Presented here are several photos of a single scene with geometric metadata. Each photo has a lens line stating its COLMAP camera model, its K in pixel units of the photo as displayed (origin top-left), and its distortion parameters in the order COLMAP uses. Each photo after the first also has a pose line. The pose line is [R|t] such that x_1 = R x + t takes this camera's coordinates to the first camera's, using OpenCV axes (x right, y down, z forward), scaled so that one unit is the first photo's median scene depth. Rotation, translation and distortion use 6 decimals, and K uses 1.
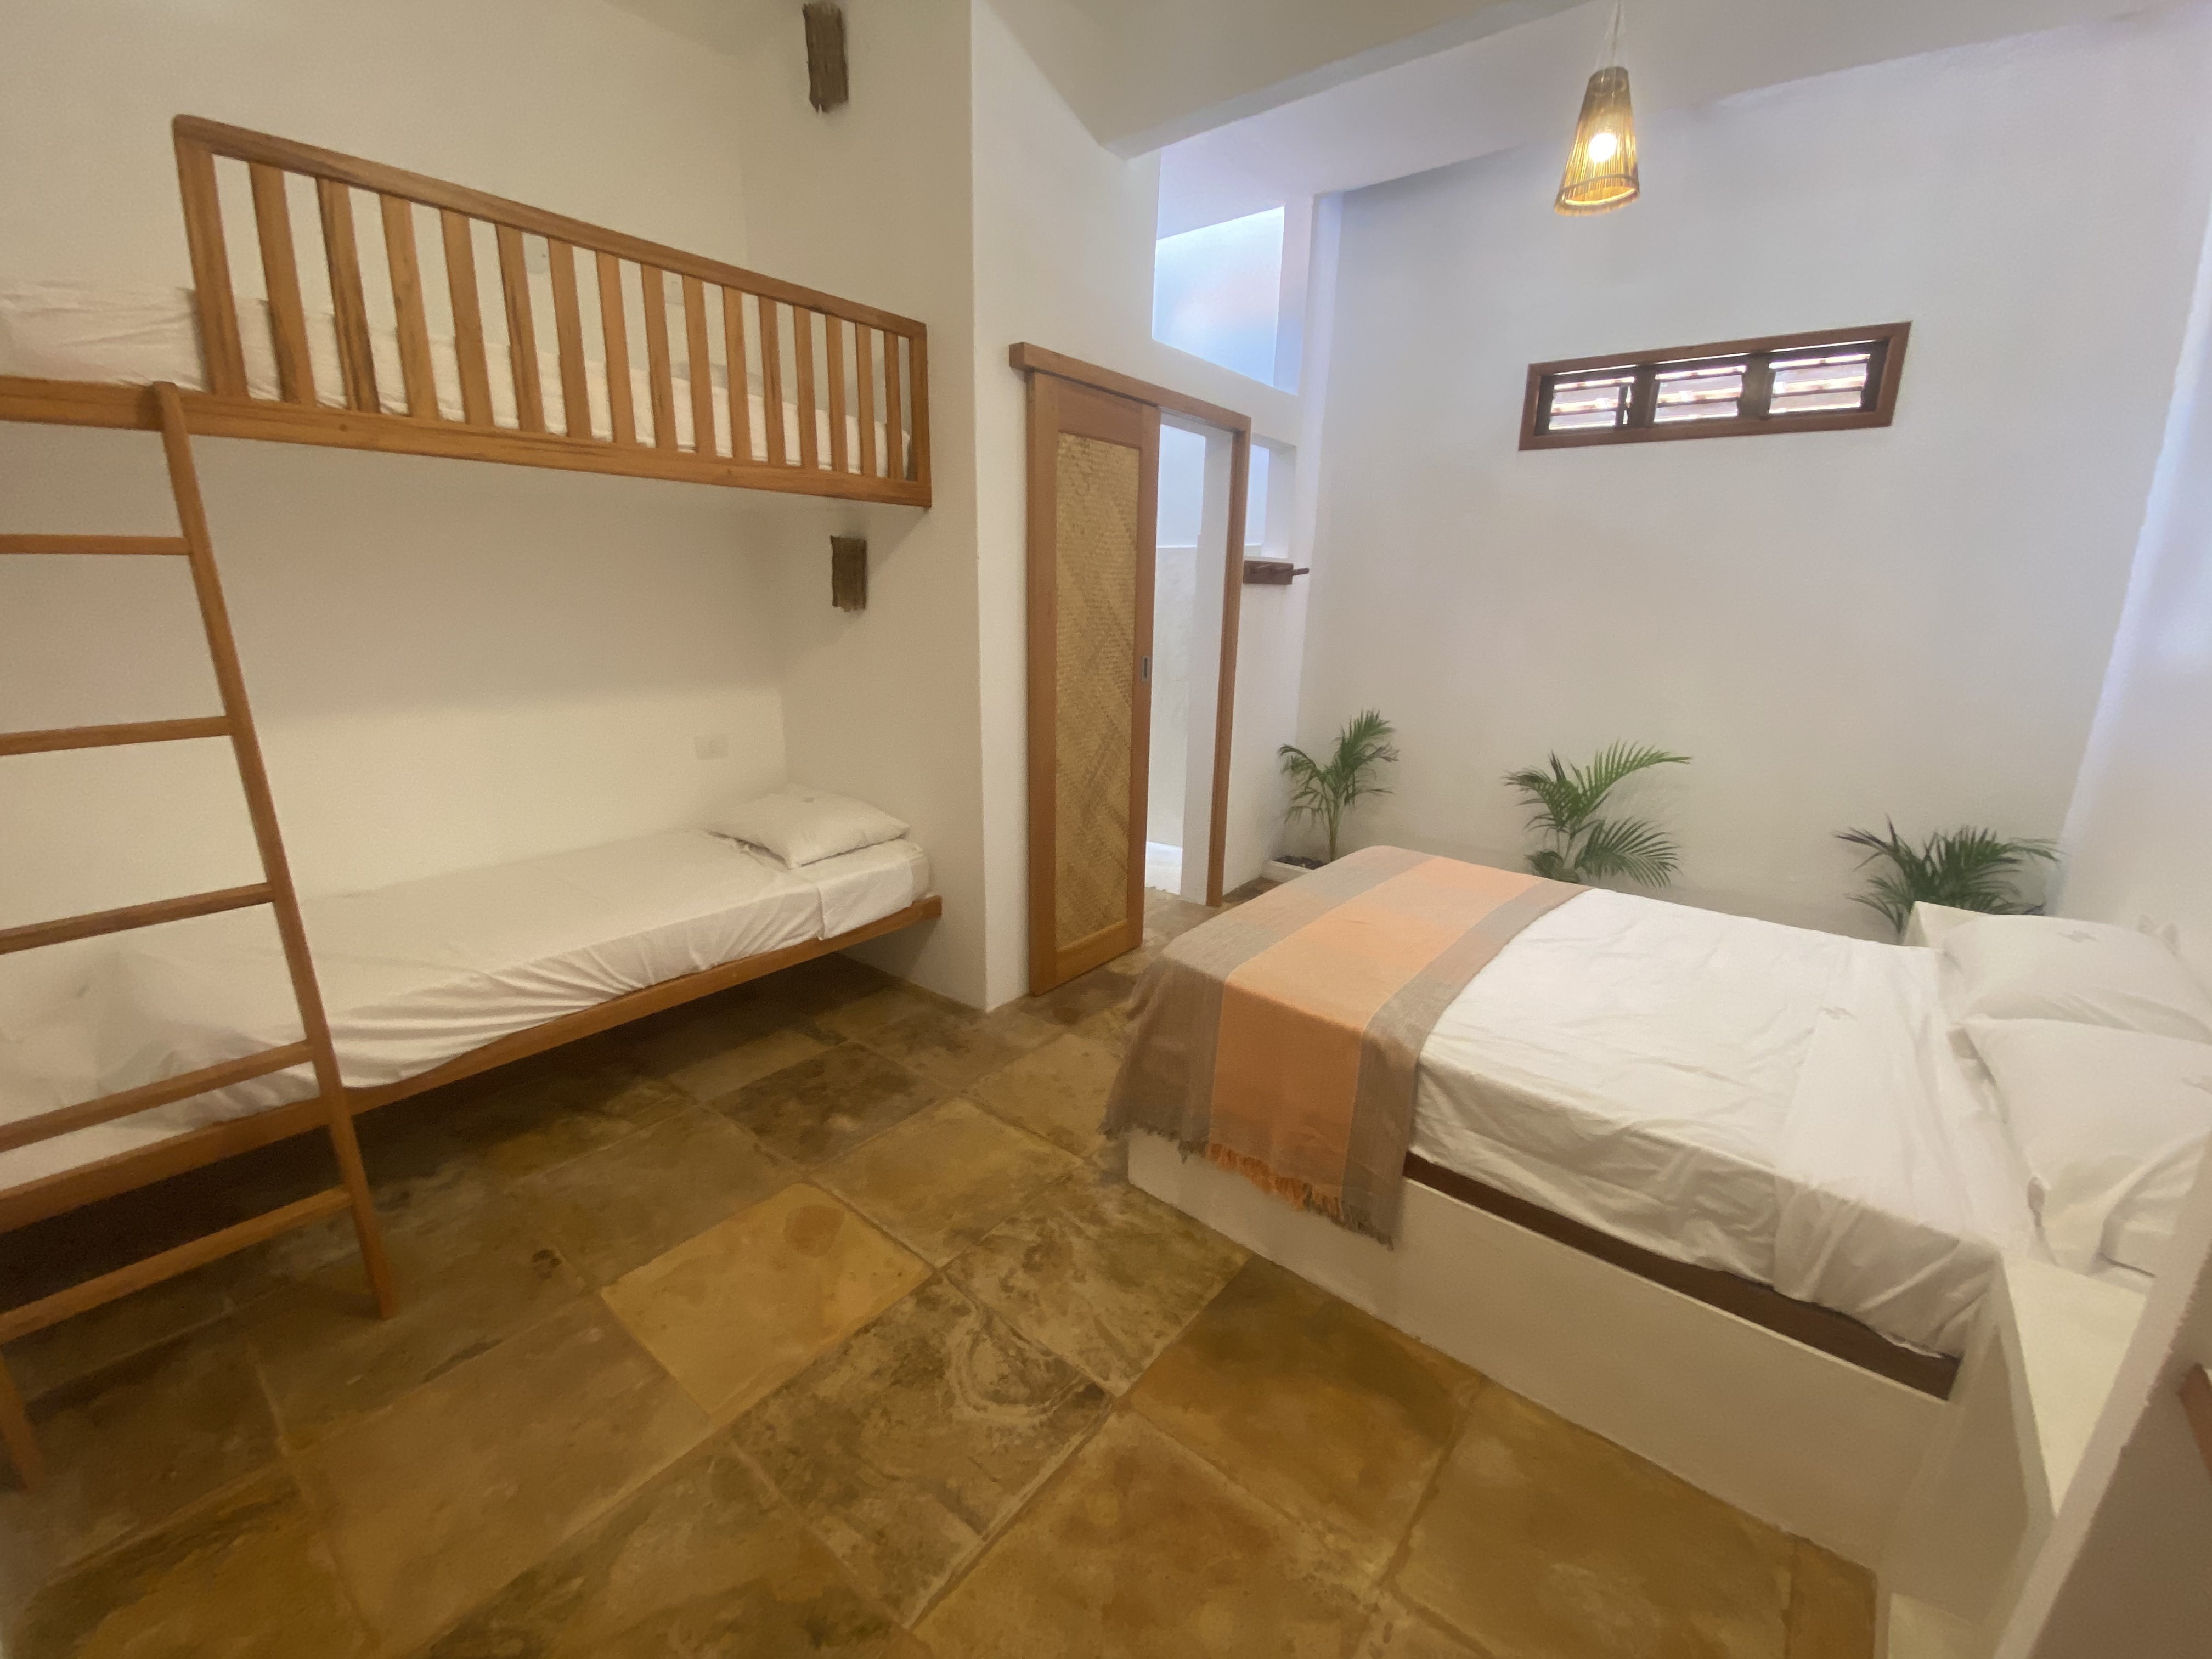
lens RADIAL K [[888.0, 0, 1109.3], [0, 888.0, 842.3], [0, 0, 1]] dist [0.011175, -0.014605]
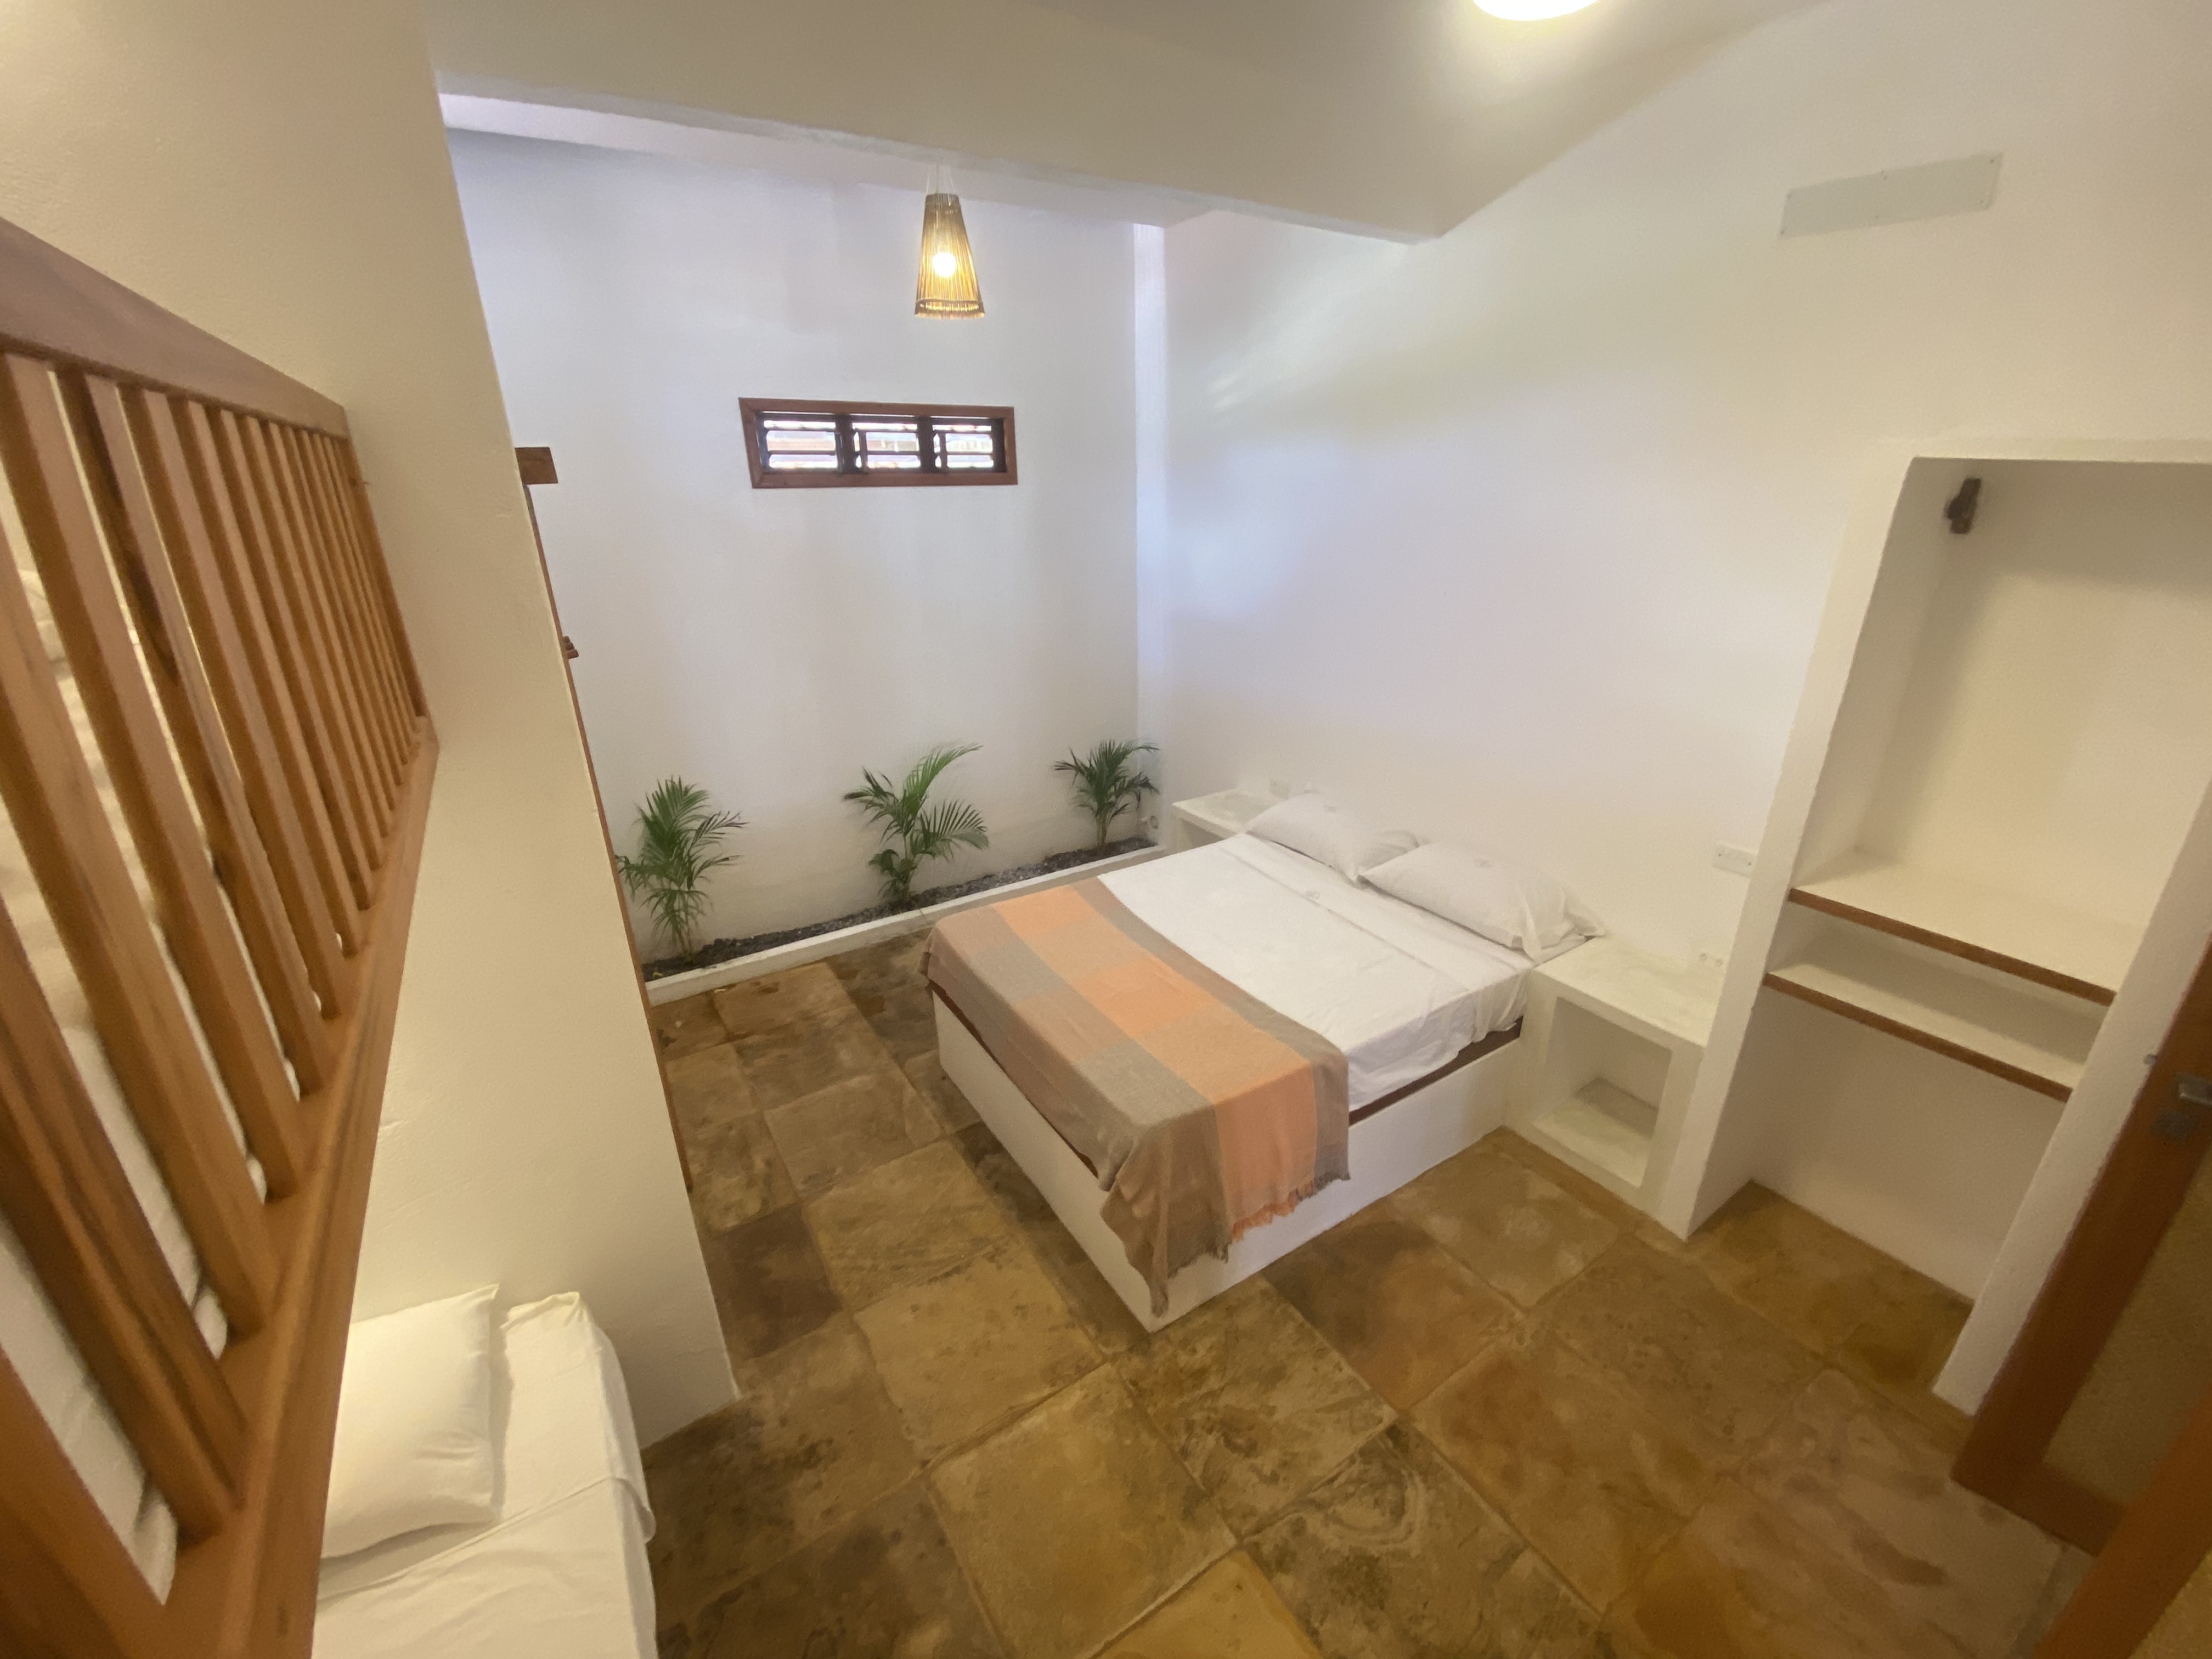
lens RADIAL K [[888.0, 0, 1109.9], [0, 888.0, 833.7], [0, 0, 1]] dist [0.011175, -0.014605]
pose [[0.315660, -0.375194, 0.871544, -0.593876], [0.275783, 0.915131, 0.294073, -0.407643], [-0.907911, 0.147530, 0.392343, 0.484844]]
